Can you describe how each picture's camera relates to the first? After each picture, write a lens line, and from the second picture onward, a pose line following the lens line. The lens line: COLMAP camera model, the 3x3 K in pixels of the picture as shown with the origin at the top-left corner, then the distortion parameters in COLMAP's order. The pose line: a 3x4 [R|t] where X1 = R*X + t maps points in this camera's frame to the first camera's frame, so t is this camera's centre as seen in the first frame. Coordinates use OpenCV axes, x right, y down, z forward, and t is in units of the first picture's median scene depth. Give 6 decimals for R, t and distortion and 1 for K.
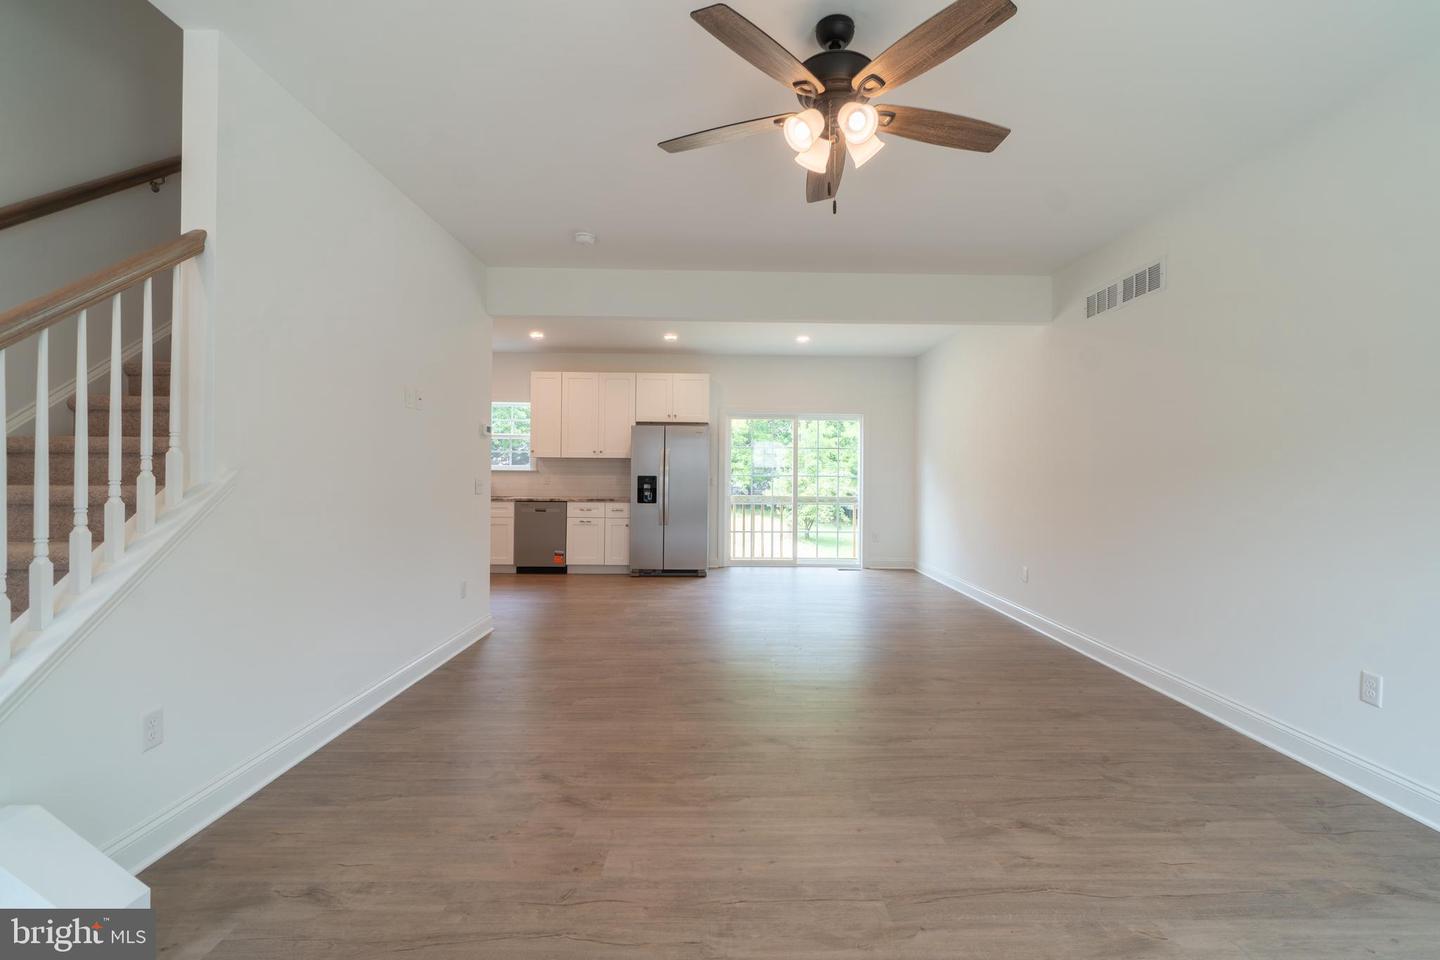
lens RADIAL K [[624.6, 0, 742.3], [0, 624.6, 476.8], [0, 0, 1]] dist [0.004279, -0.001400]
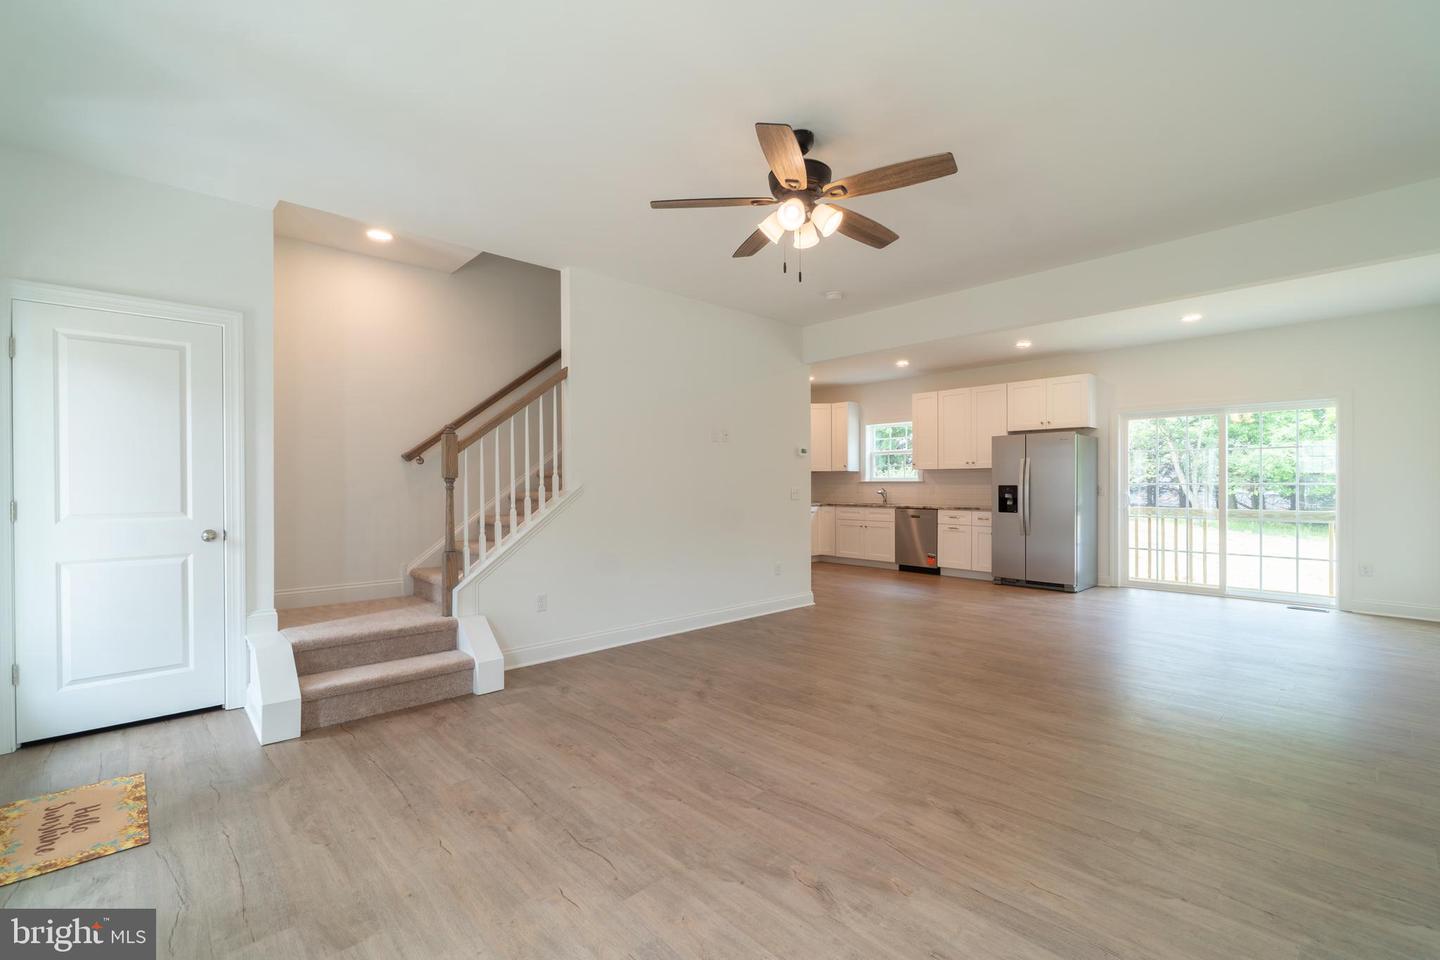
lens RADIAL K [[624.6, 0, 733.0], [0, 624.6, 478.8], [0, 0, 1]] dist [0.004279, -0.001400]
pose [[0.672926, -0.018029, -0.739490, 0.286447], [0.005918, 0.999802, -0.018991, 0.005174], [0.739686, 0.008403, 0.672900, 0.005632]]
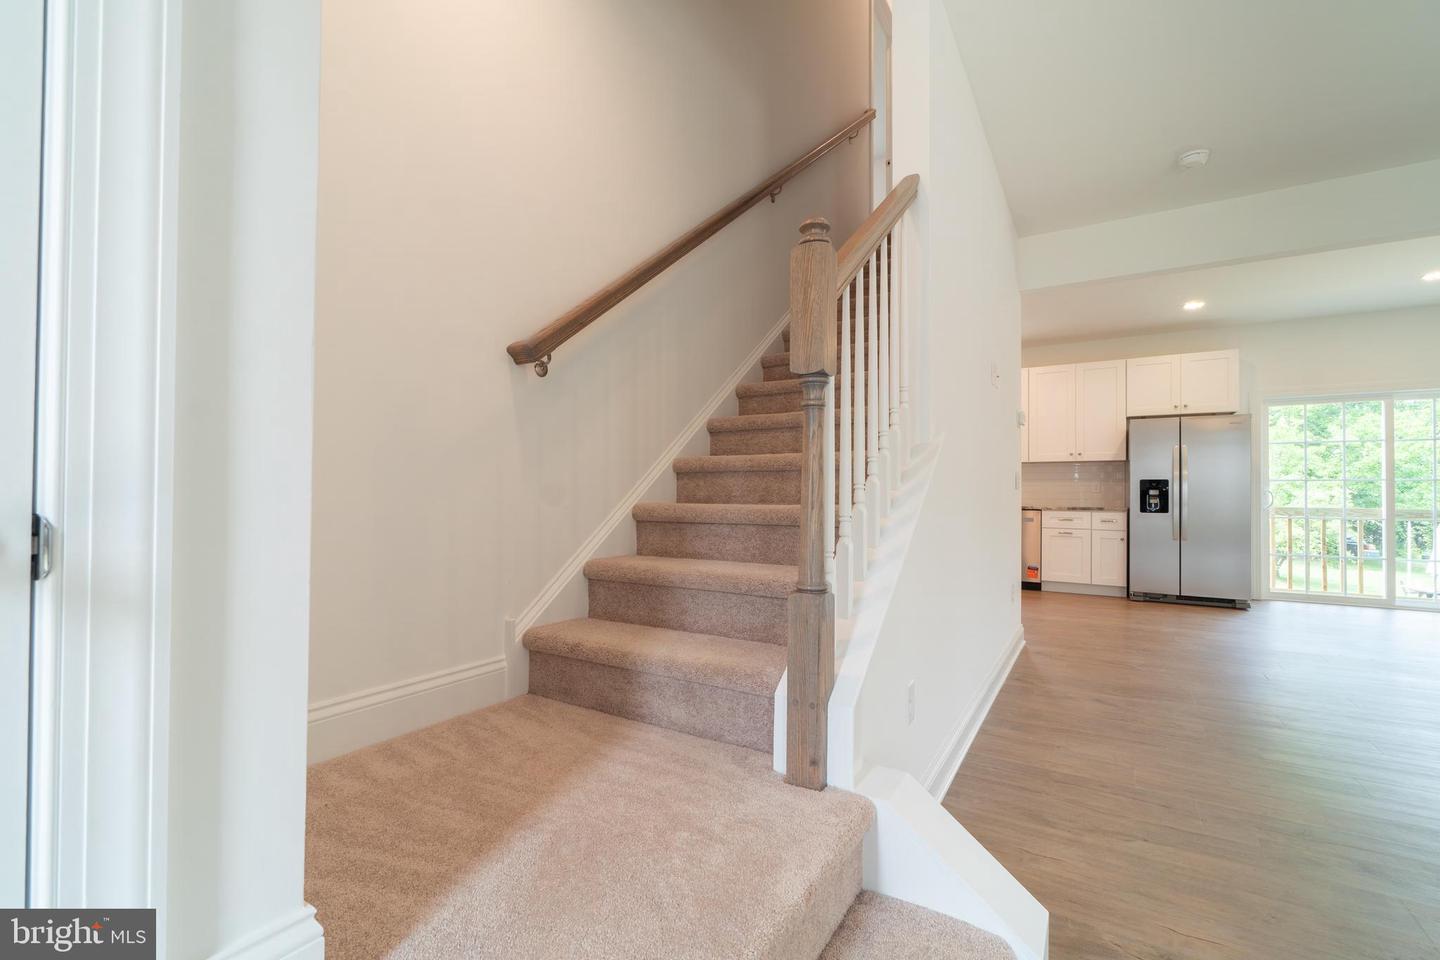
lens RADIAL K [[624.6, 0, 739.2], [0, 624.6, 485.4], [0, 0, 1]] dist [0.004279, -0.001400]
pose [[0.844317, -0.009431, -0.535760, -0.169885], [-0.004174, 0.999699, -0.024175, 0.028268], [0.535827, 0.022648, 0.844024, 0.020286]]
